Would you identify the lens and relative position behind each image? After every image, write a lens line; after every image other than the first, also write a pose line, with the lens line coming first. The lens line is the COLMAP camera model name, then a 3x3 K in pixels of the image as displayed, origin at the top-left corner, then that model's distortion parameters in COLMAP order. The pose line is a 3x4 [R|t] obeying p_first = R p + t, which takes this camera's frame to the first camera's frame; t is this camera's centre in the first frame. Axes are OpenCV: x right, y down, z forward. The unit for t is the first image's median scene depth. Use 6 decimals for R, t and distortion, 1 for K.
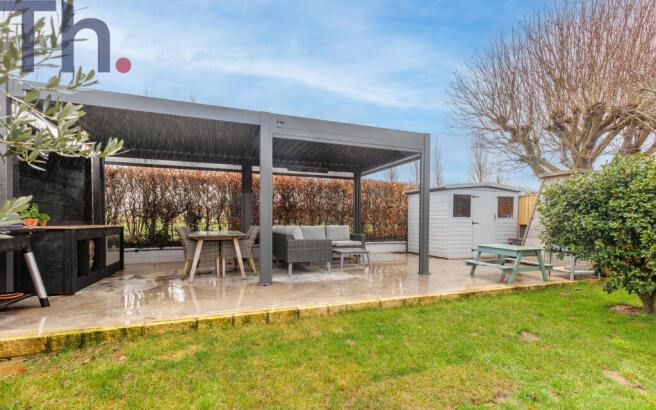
lens RADIAL K [[291.6, 0, 329.6], [0, 291.6, 226.3], [0, 0, 1]] dist [0.001016, 0.000092]
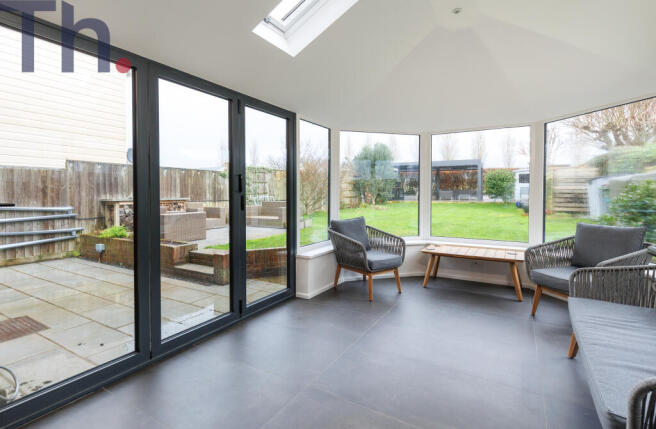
lens RADIAL K [[322.9, 0, 329.2], [0, 322.9, 200.0], [0, 0, 1]] dist [0.001915, 0.000136]
pose [[0.645633, 0.005339, -0.763629, 1.944554], [-0.001568, 0.999983, 0.005665, 0.126930], [0.763646, -0.002460, 0.645631, -2.544445]]
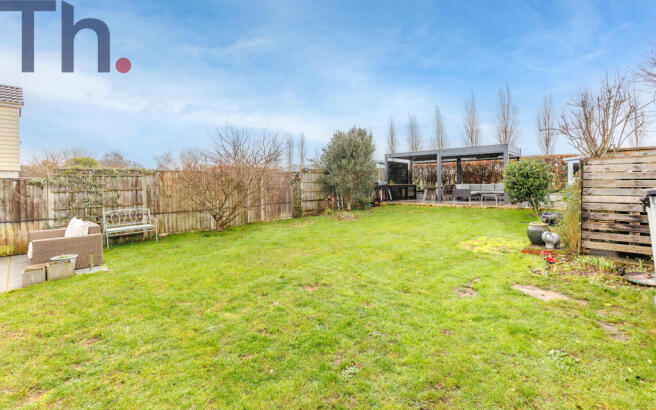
lens RADIAL K [[308.1, 0, 330.3], [0, 308.1, 181.7], [0, 0, 1]] dist [0.000765, 0.000201]
pose [[0.448934, -0.021800, -0.893299, 1.788385], [0.009417, 0.999762, -0.019665, 0.019761], [0.893515, 0.000416, 0.449033, -1.254513]]
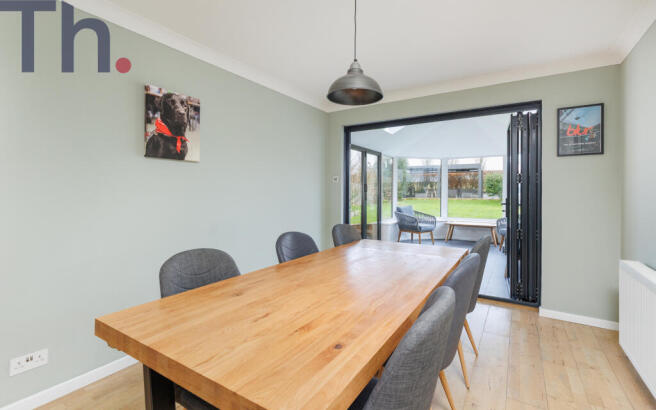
lens RADIAL K [[300.7, 0, 329.1], [0, 300.7, 194.2], [0, 0, 1]] dist [-0.000152, 0.000006]
pose [[0.619493, 0.000580, -0.785002, 2.178194], [-0.006623, 0.999968, -0.004488, 0.130578], [0.784974, 0.007980, 0.619477, -3.004793]]
